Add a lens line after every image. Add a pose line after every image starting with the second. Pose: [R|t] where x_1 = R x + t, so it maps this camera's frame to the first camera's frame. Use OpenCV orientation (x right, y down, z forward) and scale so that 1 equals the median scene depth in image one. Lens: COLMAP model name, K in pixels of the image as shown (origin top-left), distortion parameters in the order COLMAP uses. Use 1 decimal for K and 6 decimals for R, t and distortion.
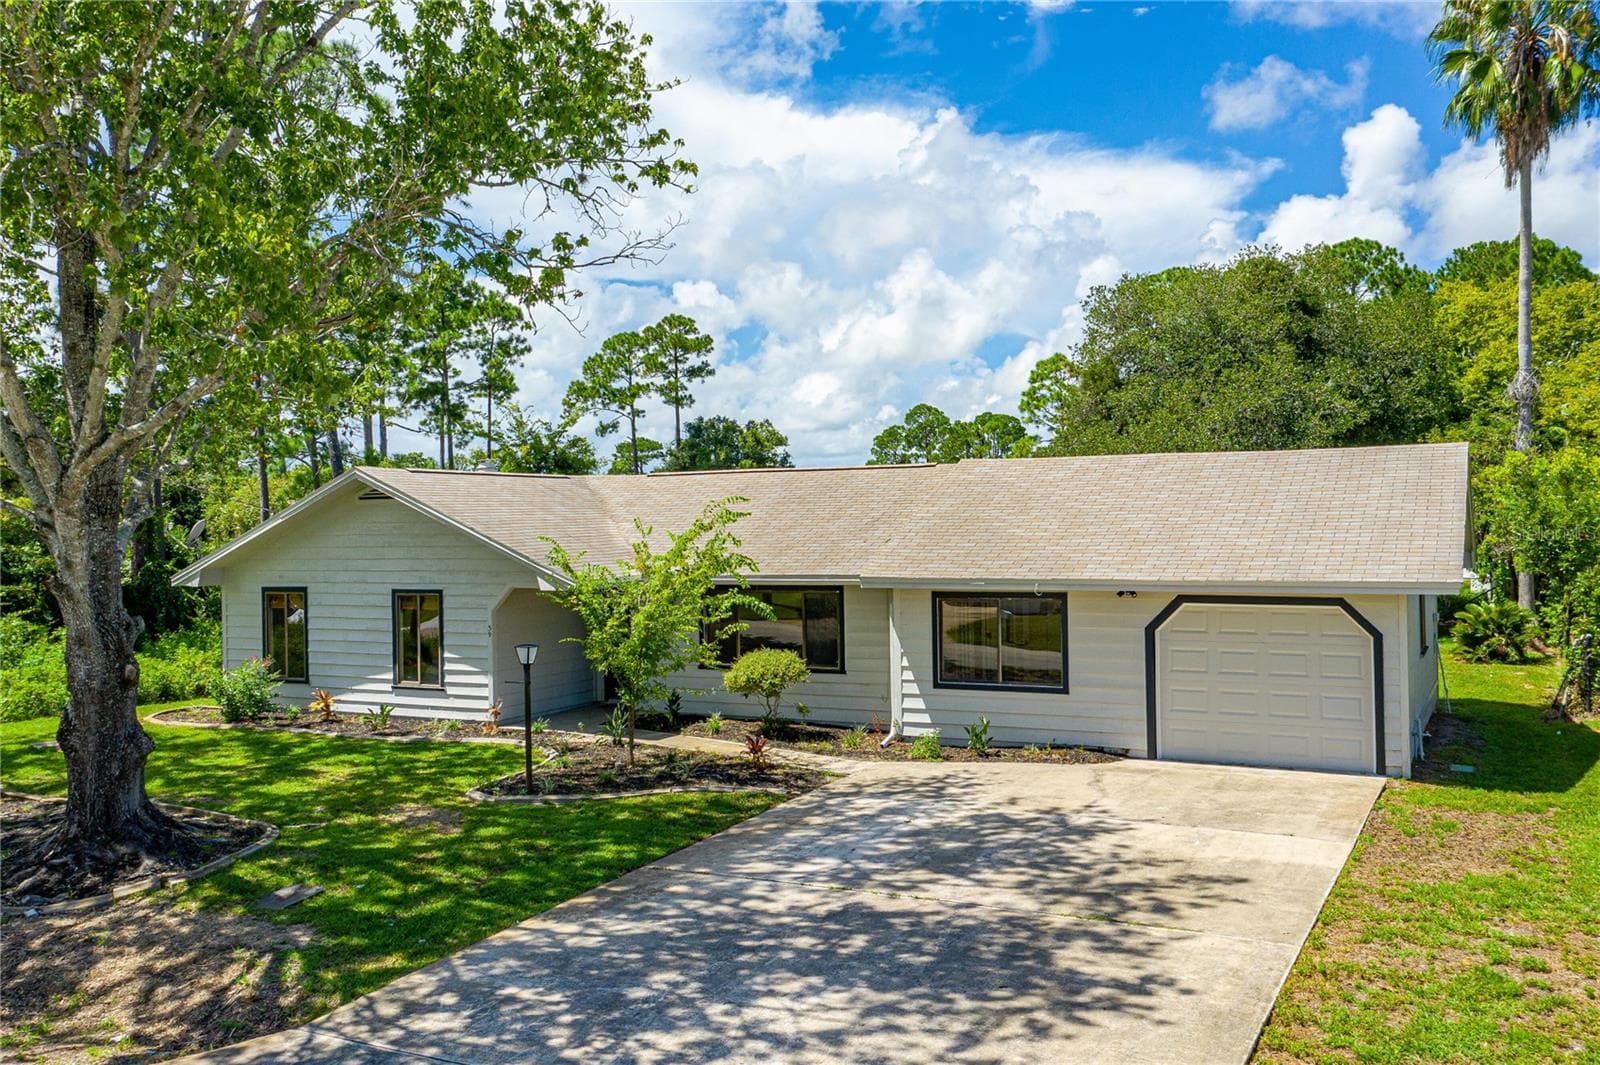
lens RADIAL K [[1460.2, 0, 799.9], [0, 1460.2, 532.6], [0, 0, 1]] dist [0.081768, -0.084624]
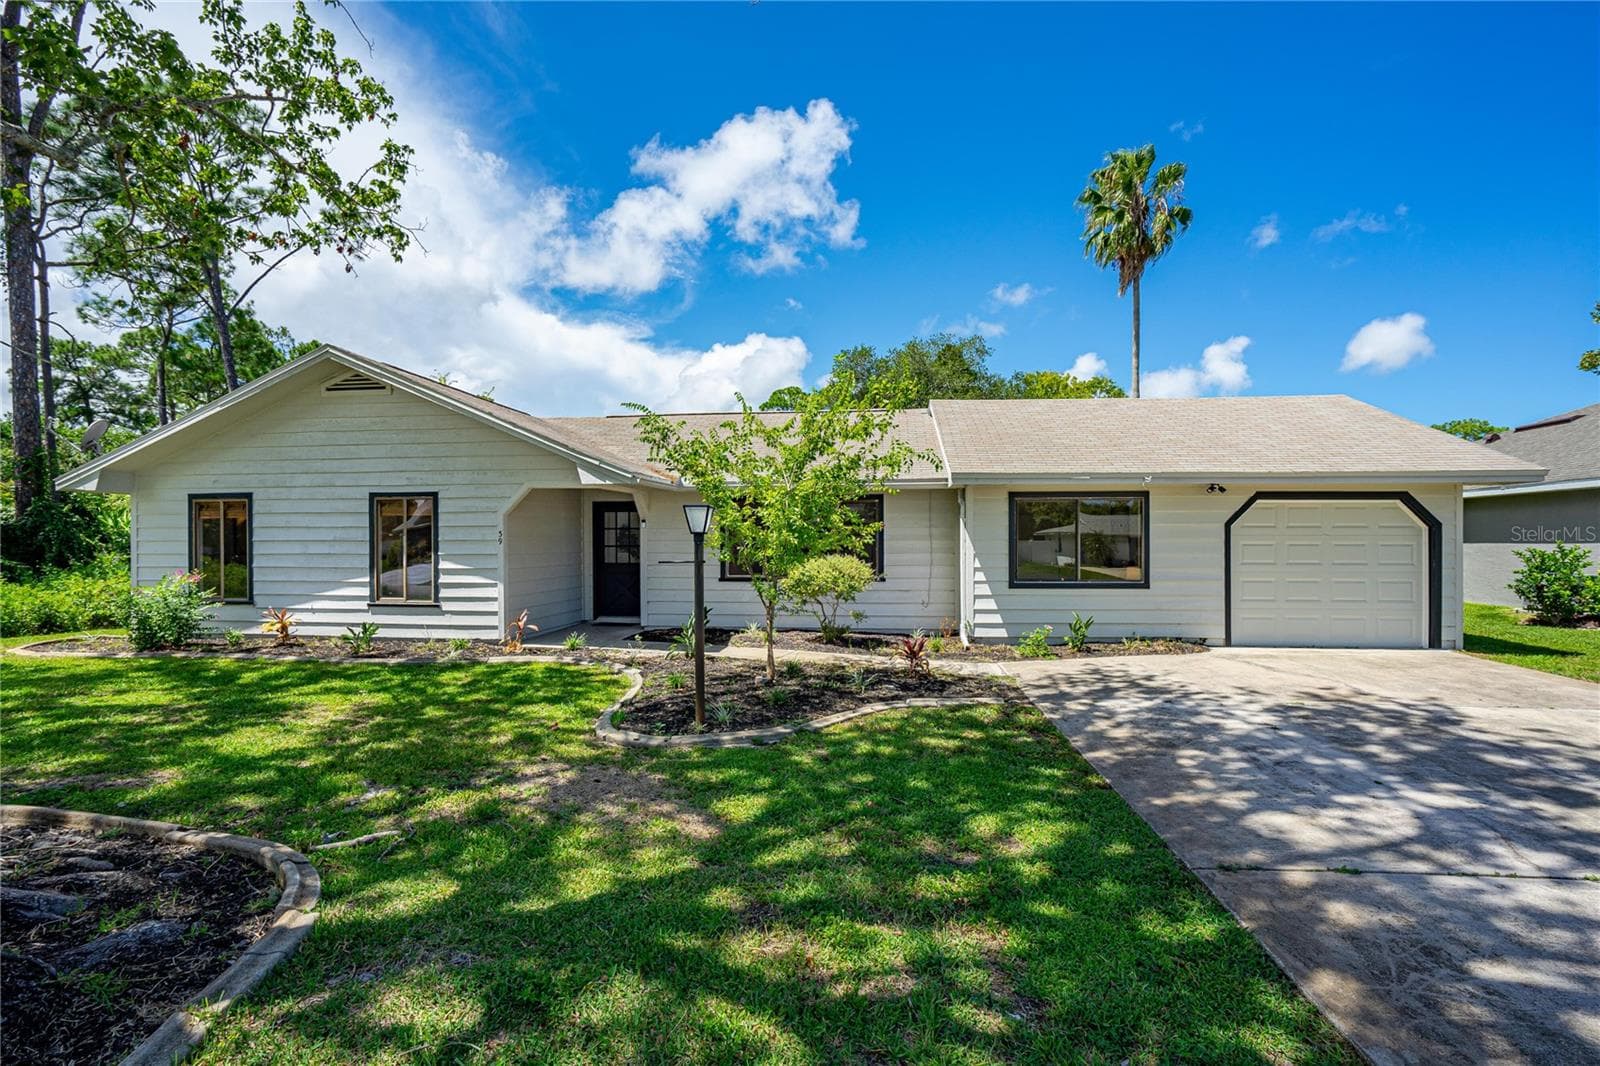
lens RADIAL K [[782.1, 0, 830.2], [0, 782.1, 540.2], [0, 0, 1]] dist [-0.027844, 0.006730]
pose [[0.930898, 0.011721, 0.365091, -0.210818], [-0.007572, 0.999889, -0.012793, 0.077999], [-0.365201, 0.009144, 0.930884, 0.523661]]
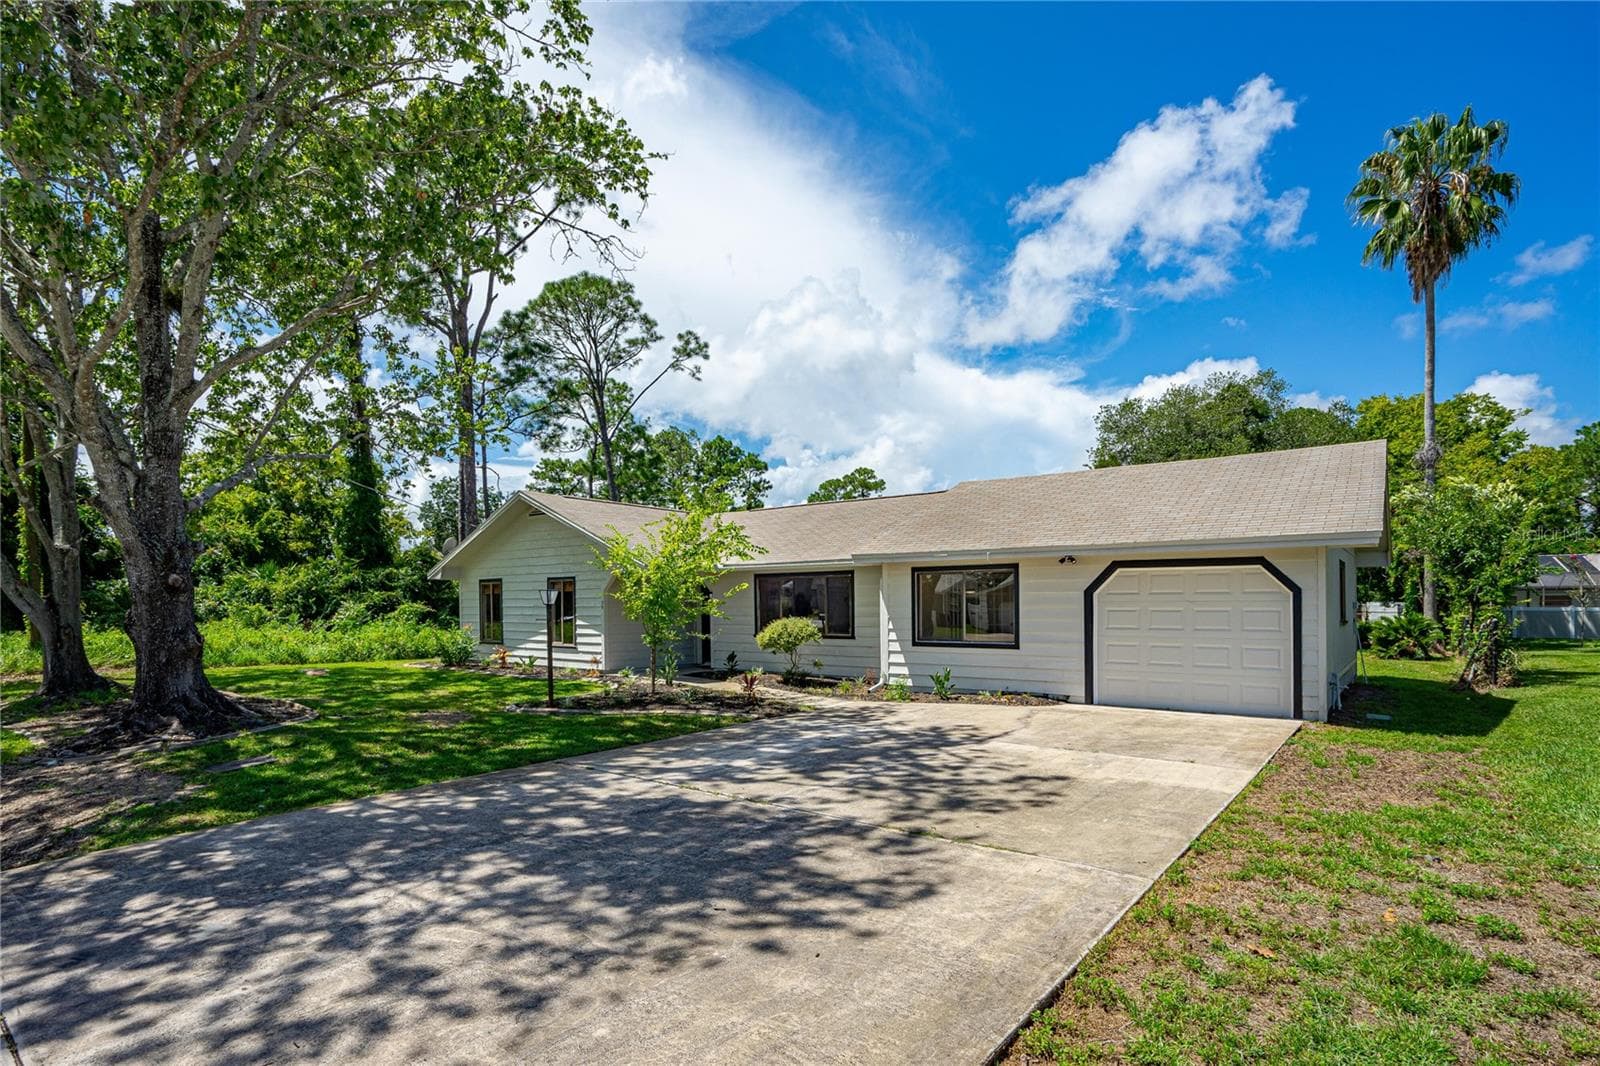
lens RADIAL K [[834.1, 0, 793.7], [0, 834.1, 609.2], [0, 0, 1]] dist [-0.028837, 0.009826]
pose [[0.981325, 0.010419, -0.192077, 0.123108], [-0.010562, 0.999944, 0.000277, 0.073433], [0.192069, 0.001757, 0.981380, 0.282157]]
